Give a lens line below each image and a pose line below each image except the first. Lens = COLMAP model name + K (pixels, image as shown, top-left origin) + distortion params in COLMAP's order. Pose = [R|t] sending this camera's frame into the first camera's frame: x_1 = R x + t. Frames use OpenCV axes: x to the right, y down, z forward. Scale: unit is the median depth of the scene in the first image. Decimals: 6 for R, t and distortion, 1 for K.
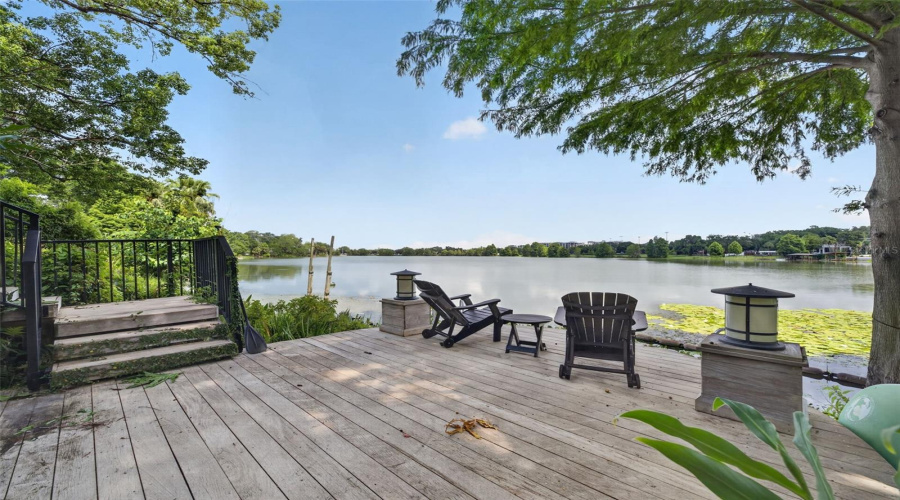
lens RADIAL K [[358.0, 0, 450.3], [0, 358.0, 237.7], [0, 0, 1]] dist [-0.001799, -0.000118]
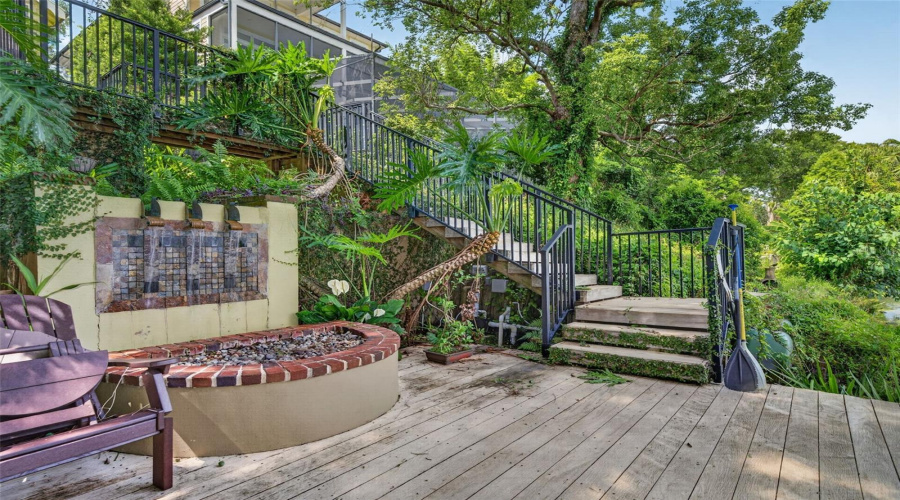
lens RADIAL K [[485.9, 0, 450.0], [0, 485.9, 250.0], [0, 0, 1]] dist [0.004231, 0.001071]
pose [[0.122663, 0.001741, -0.992447, 0.371709], [0.043085, 0.999046, 0.007077, 0.037398], [0.991513, -0.043627, 0.122471, 0.459071]]
